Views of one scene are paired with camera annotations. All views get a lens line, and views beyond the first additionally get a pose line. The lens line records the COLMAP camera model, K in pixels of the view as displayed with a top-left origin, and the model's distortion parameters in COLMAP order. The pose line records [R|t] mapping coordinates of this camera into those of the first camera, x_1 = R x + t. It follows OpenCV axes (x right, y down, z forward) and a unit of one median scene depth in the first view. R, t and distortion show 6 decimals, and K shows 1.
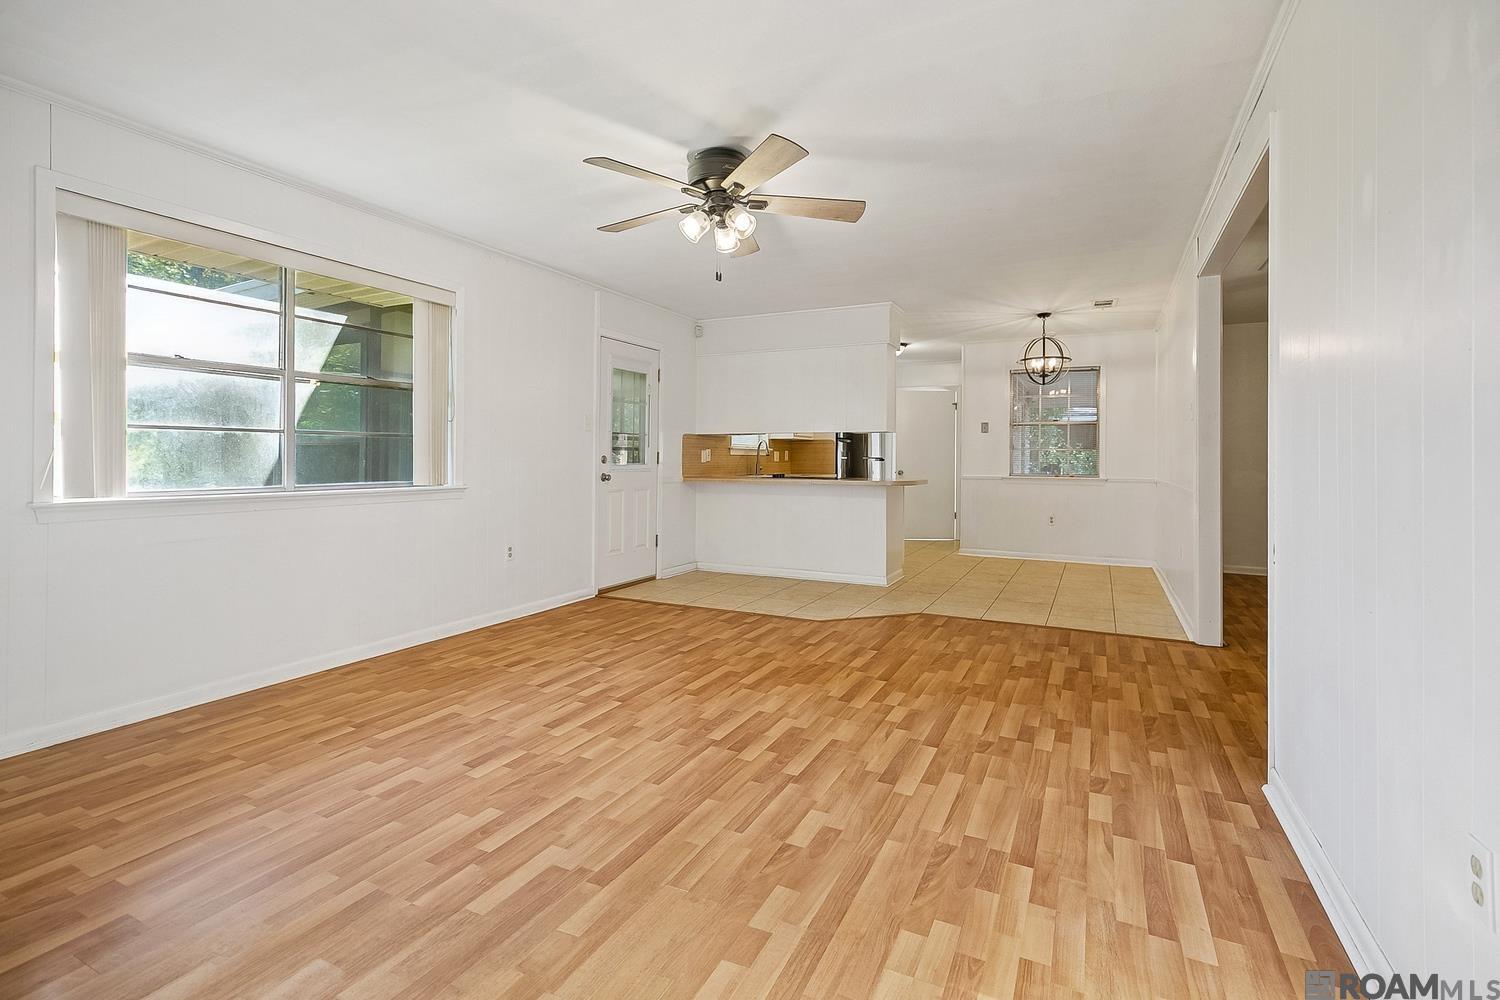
lens RADIAL K [[683.8, 0, 758.1], [0, 683.8, 459.6], [0, 0, 1]] dist [0.001610, 0.000047]
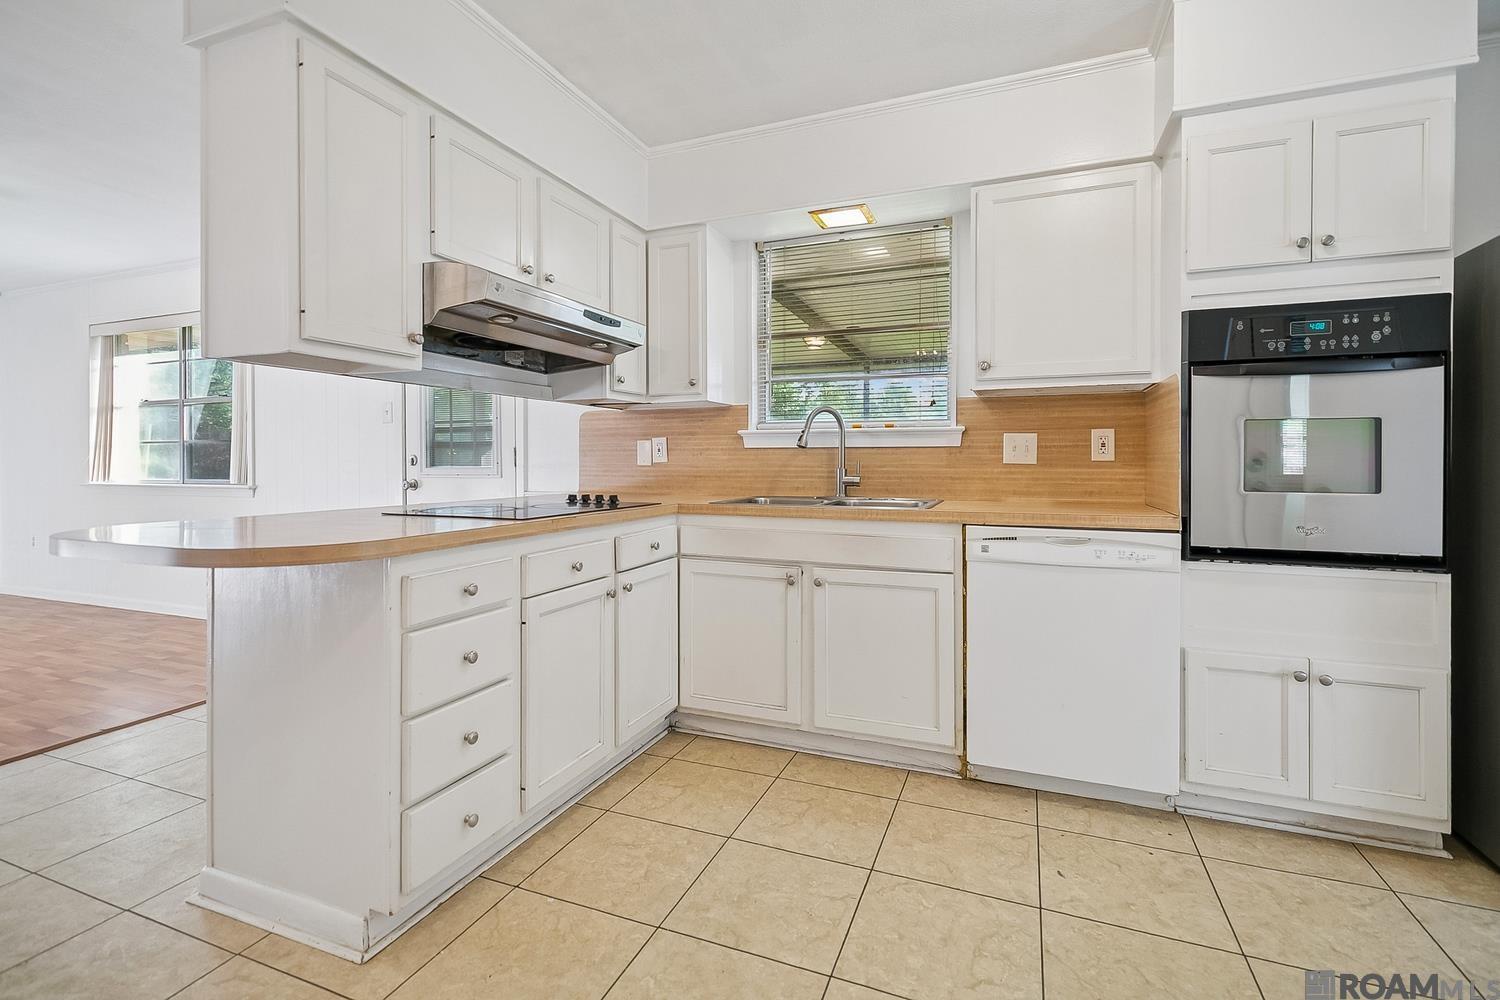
lens RADIAL K [[683.8, 0, 758.1], [0, 683.8, 459.6], [0, 0, 1]] dist [0.001610, 0.000047]
pose [[0.088441, 0.001253, -0.996081, 0.945029], [0.005344, 0.999984, 0.001733, -0.001075], [0.996067, -0.005476, 0.088433, 2.297763]]
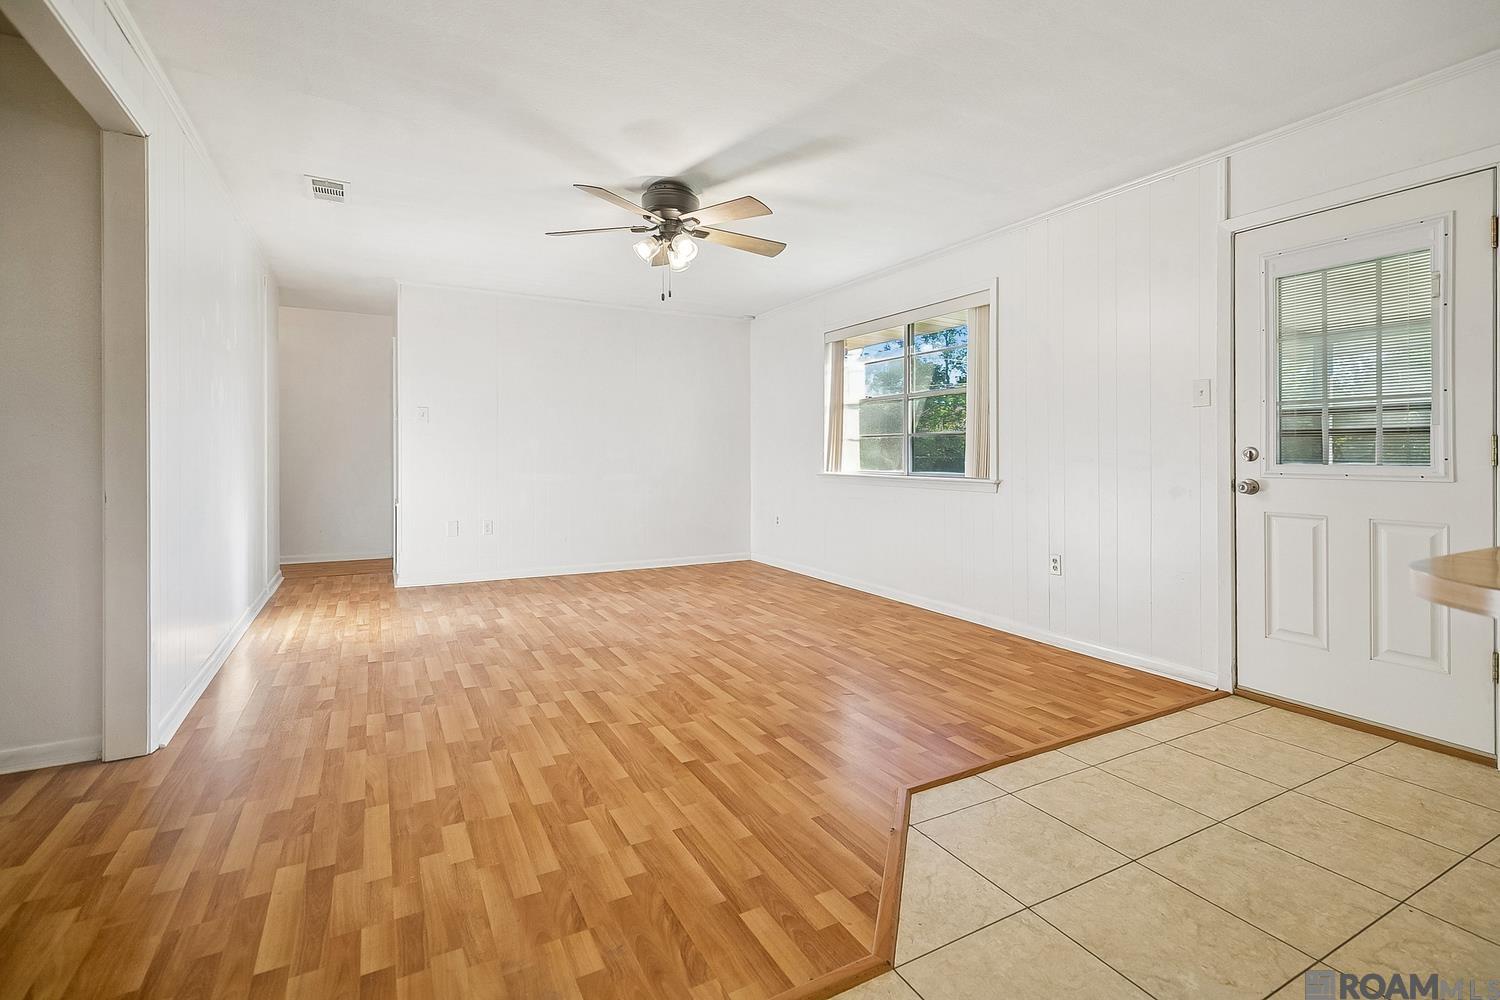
lens RADIAL K [[683.8, 0, 758.1], [0, 683.8, 459.6], [0, 0, 1]] dist [0.001610, 0.000047]
pose [[-0.562699, 0.002686, -0.826658, 0.799484], [-0.003425, 0.999979, 0.005580, 0.003855], [0.826655, 0.005971, -0.562678, 1.735268]]
